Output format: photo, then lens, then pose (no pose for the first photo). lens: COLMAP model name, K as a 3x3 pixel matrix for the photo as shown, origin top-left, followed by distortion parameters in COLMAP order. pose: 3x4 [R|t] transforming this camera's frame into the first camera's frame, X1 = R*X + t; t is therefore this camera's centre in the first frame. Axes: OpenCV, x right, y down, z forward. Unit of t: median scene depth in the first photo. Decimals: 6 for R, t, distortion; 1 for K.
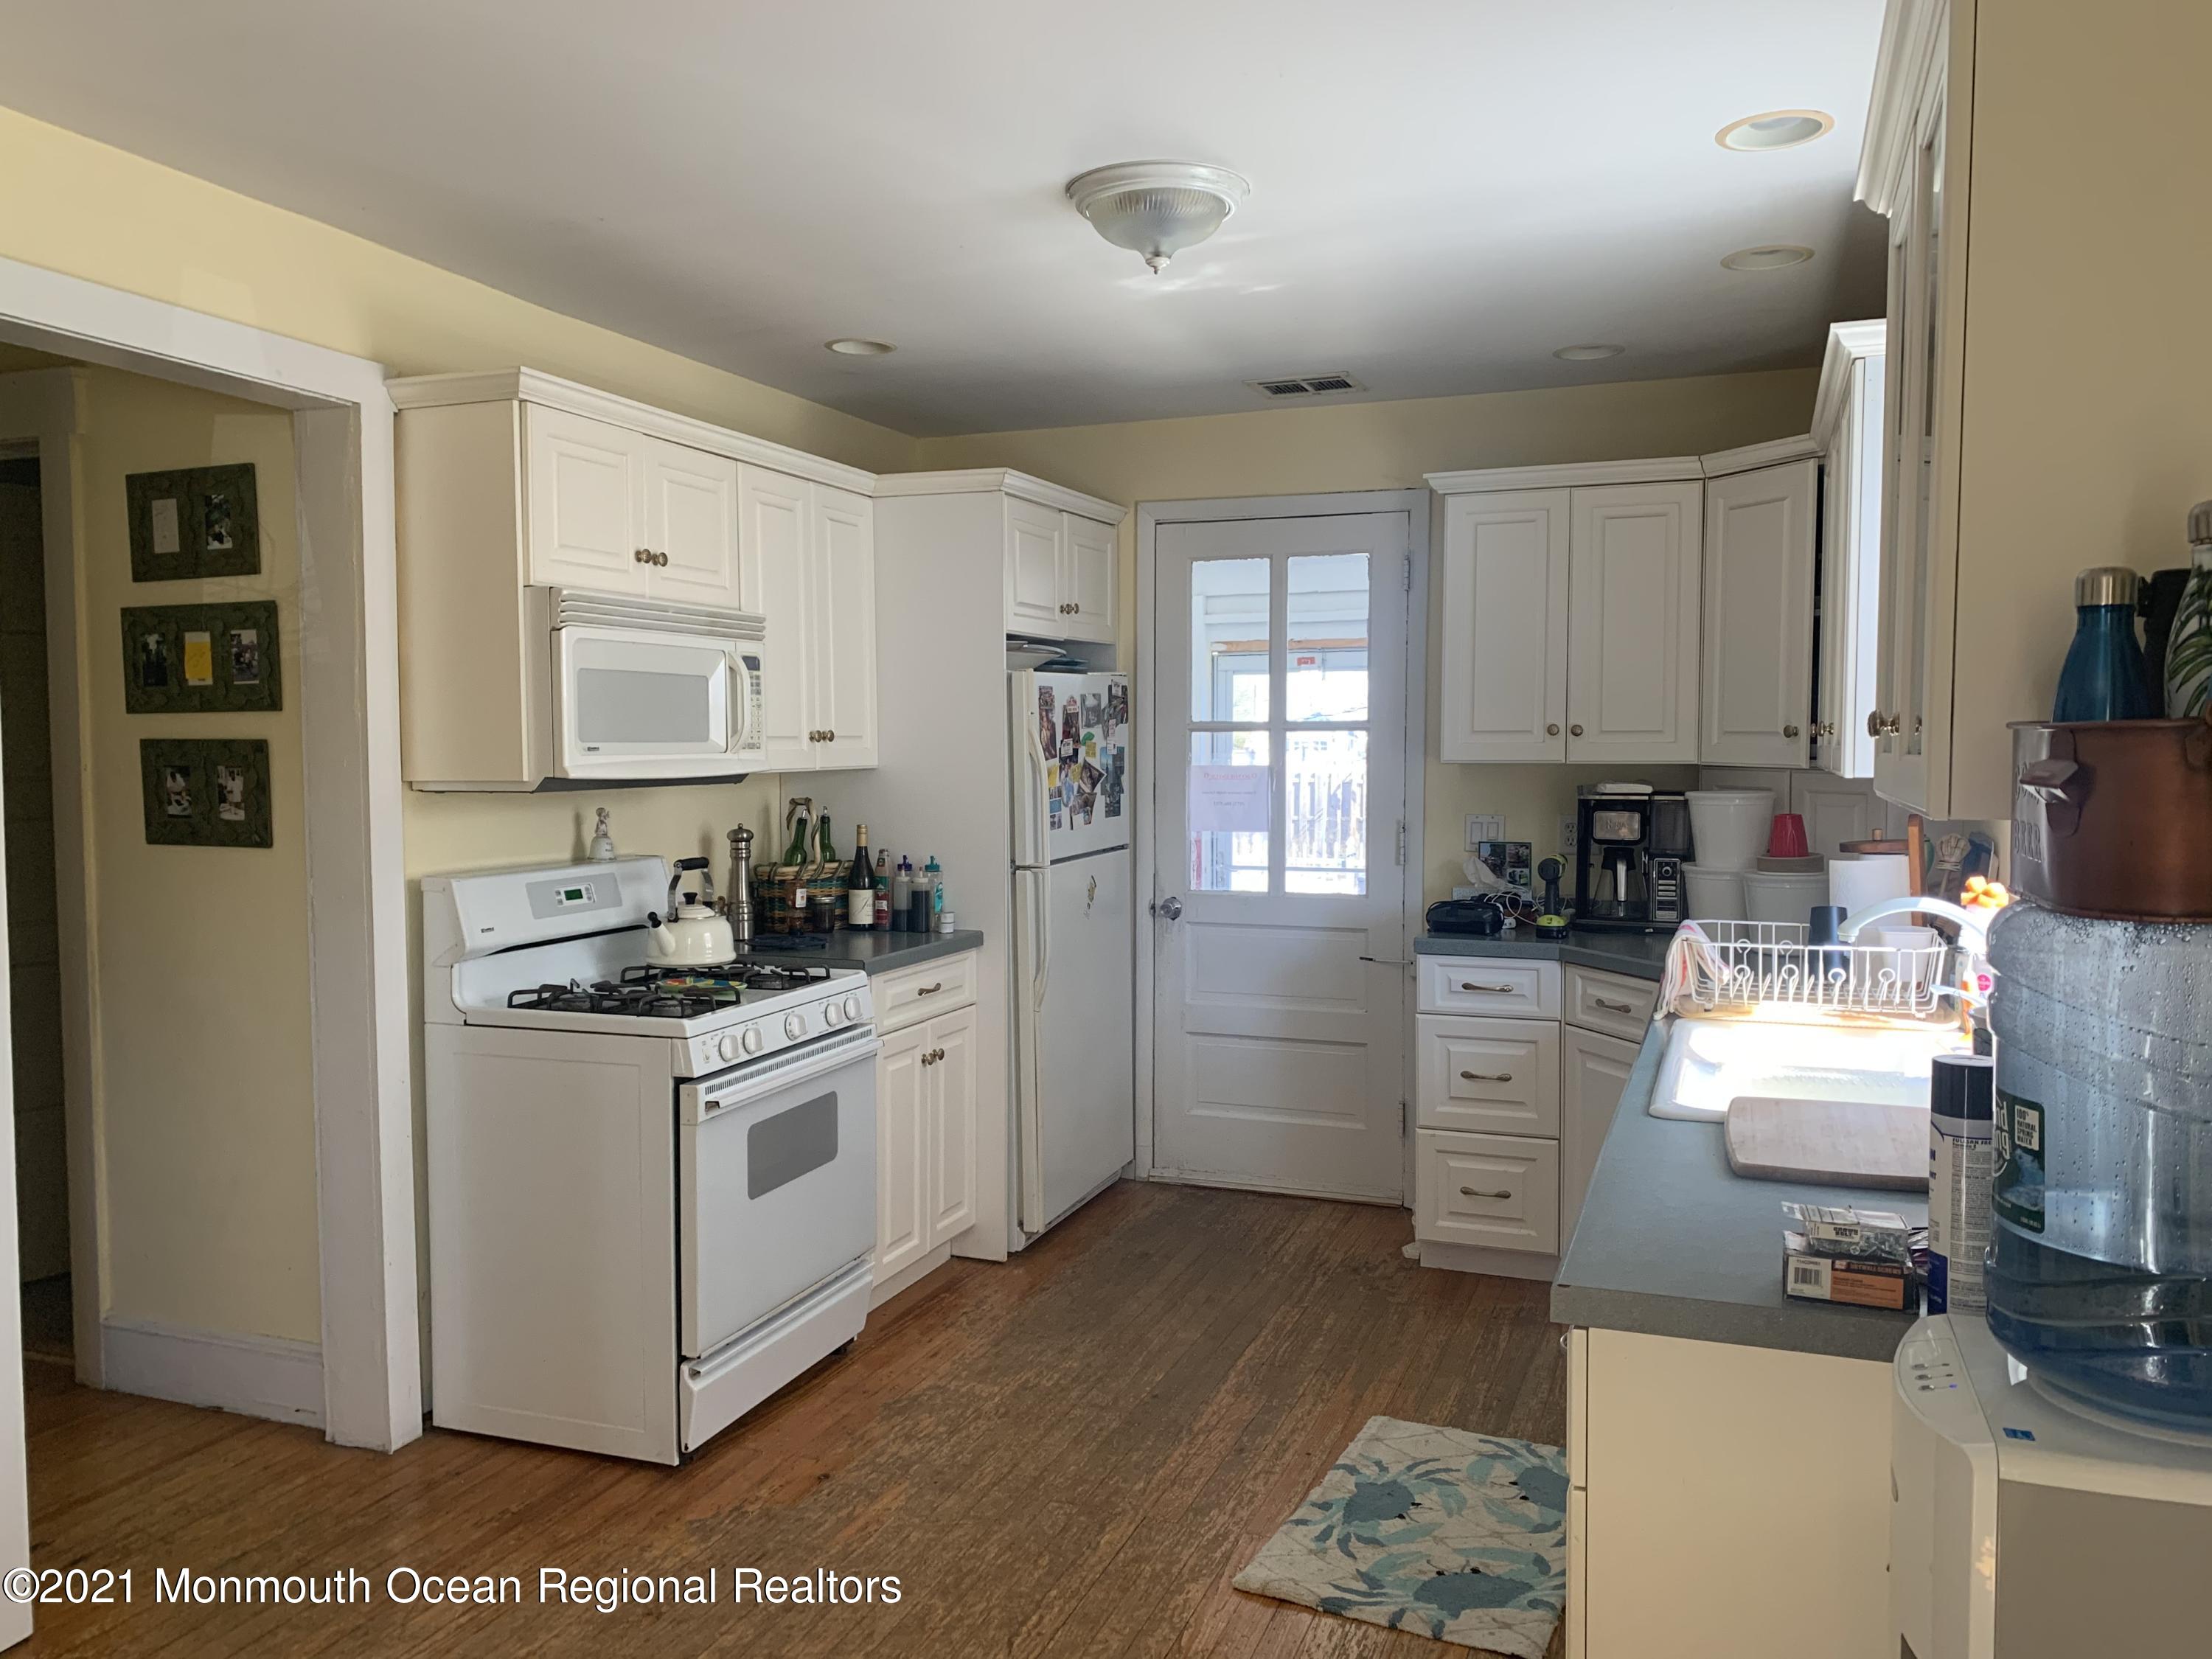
lens RADIAL K [[1671.5, 0, 1104.9], [0, 1671.5, 828.0], [0, 0, 1]] dist [0.008240, 0.000823]
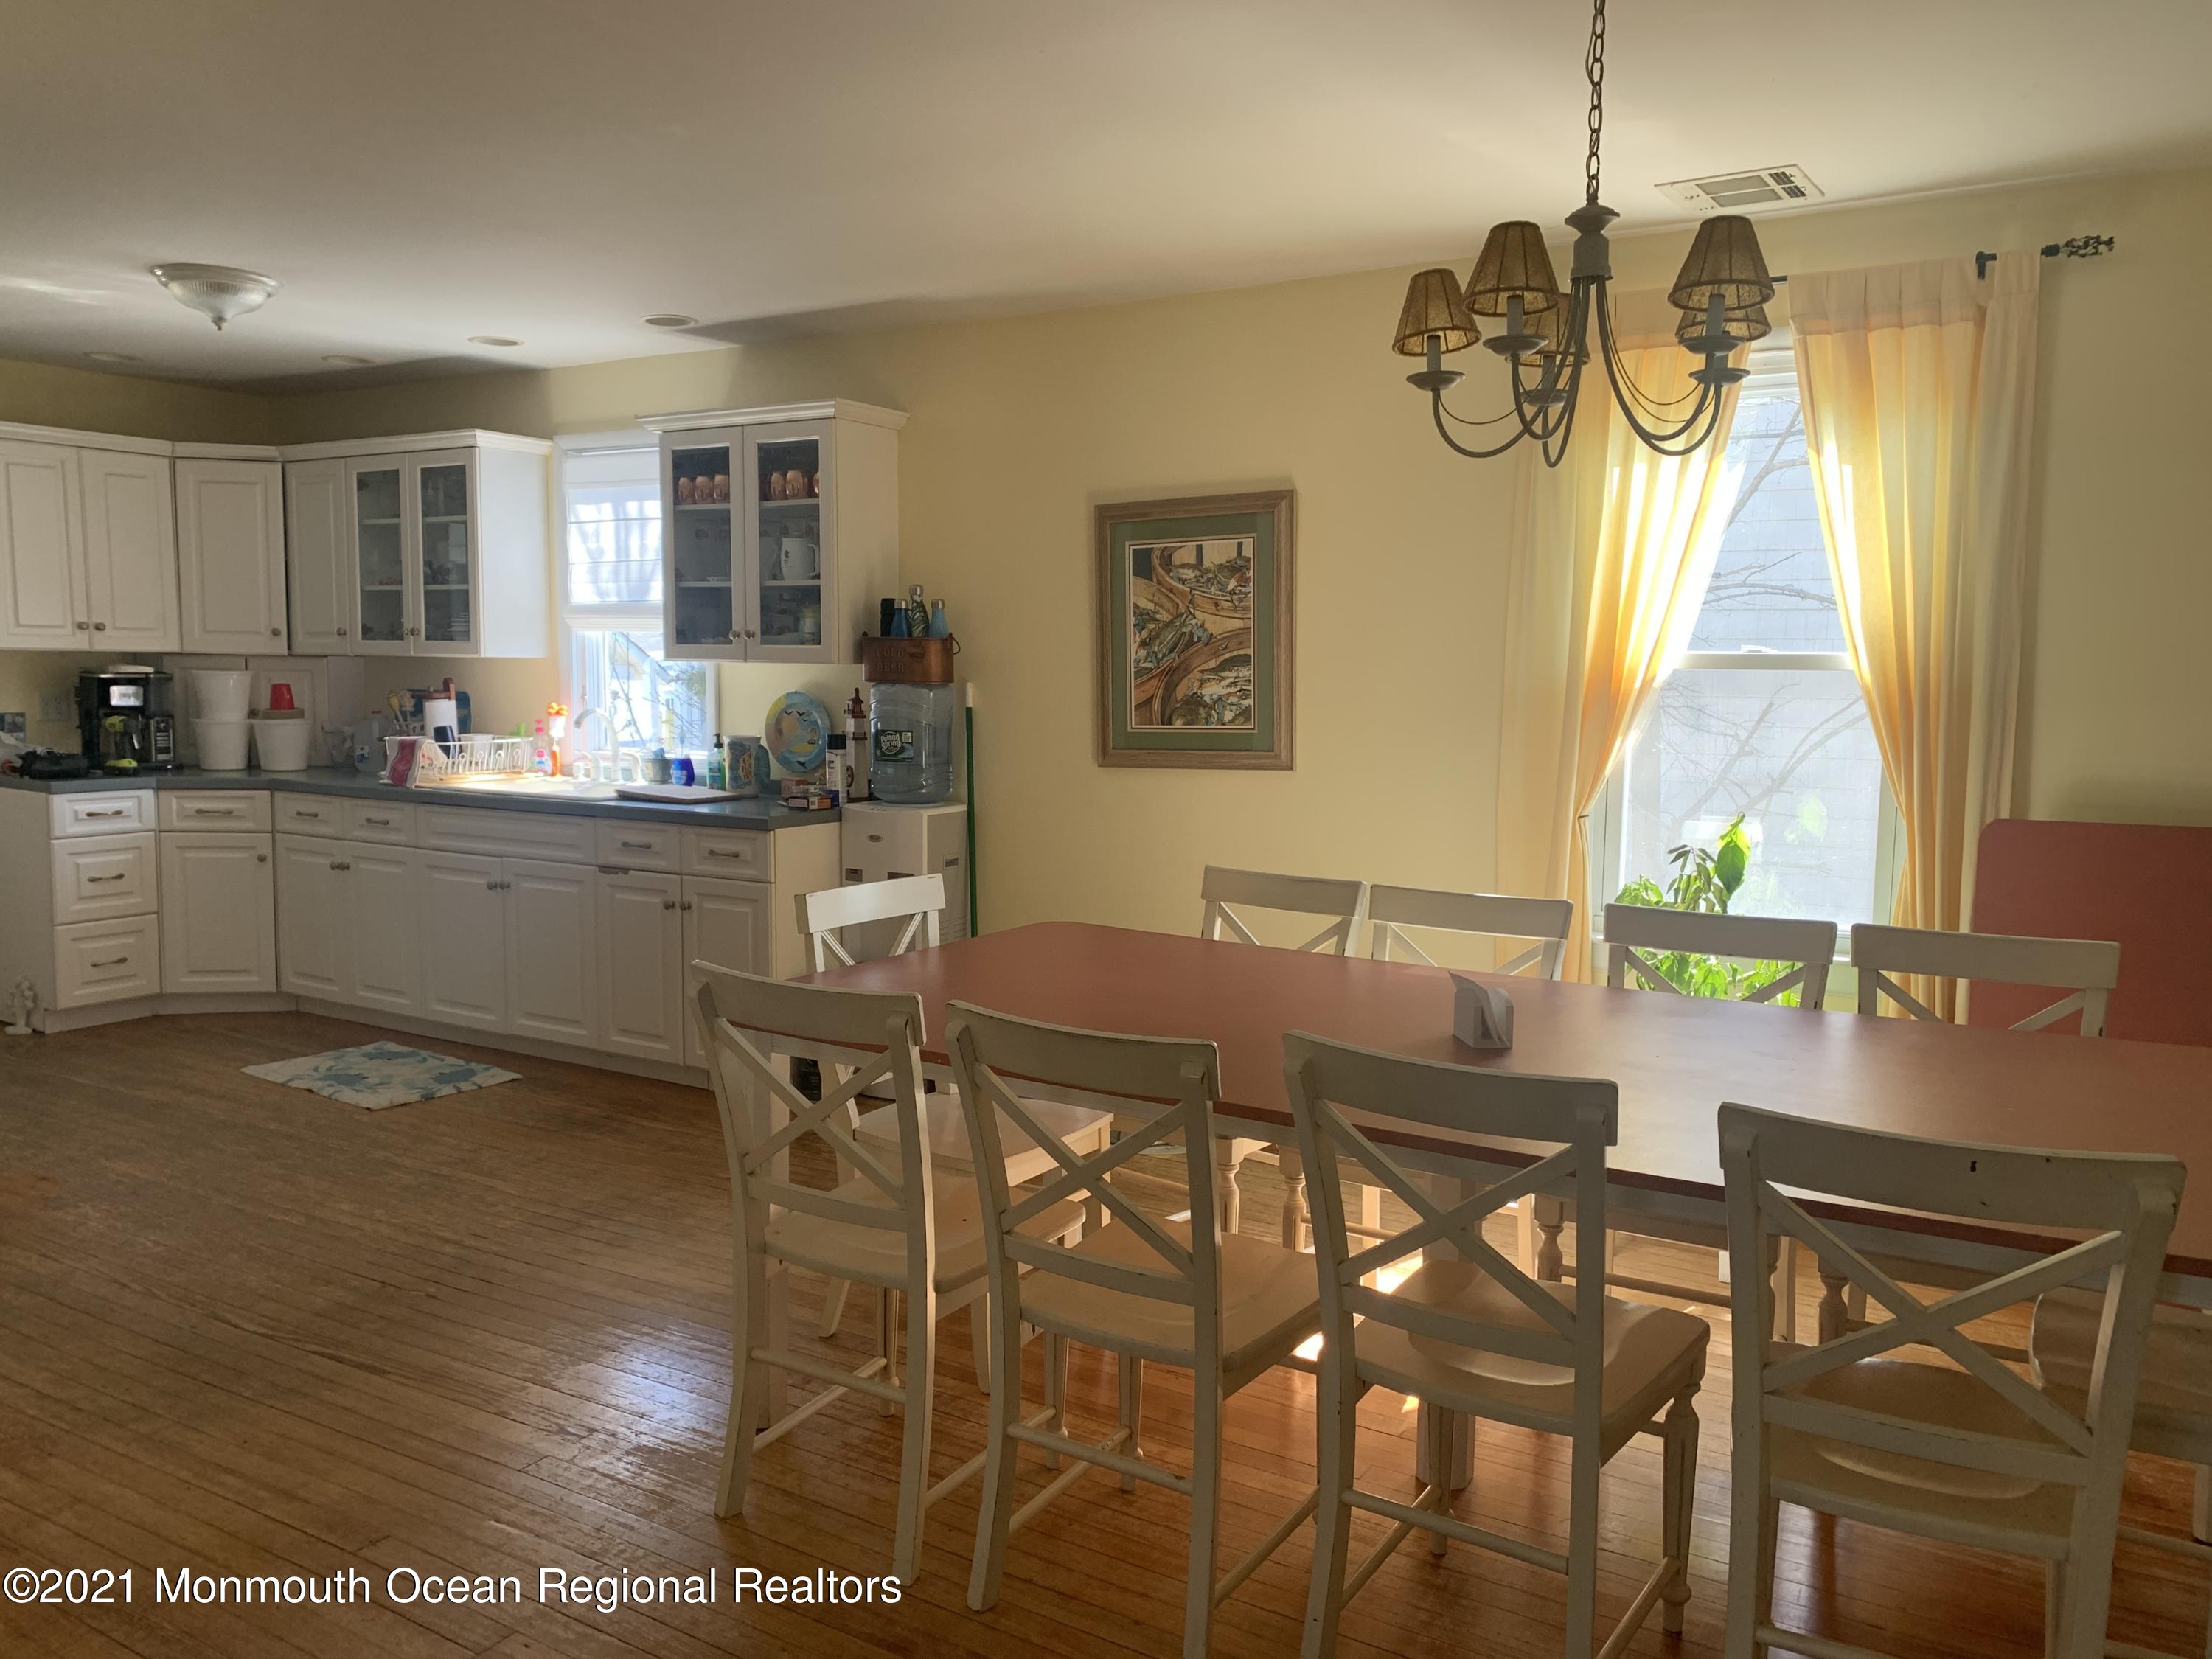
lens RADIAL K [[1671.5, 0, 1105.9], [0, 1671.5, 824.5], [0, 0, 1]] dist [0.008240, 0.000823]
pose [[0.161561, -0.097931, 0.981992, -0.987953], [0.037510, 0.994954, 0.093052, 0.006341], [-0.986150, 0.021801, 0.164419, -0.044375]]
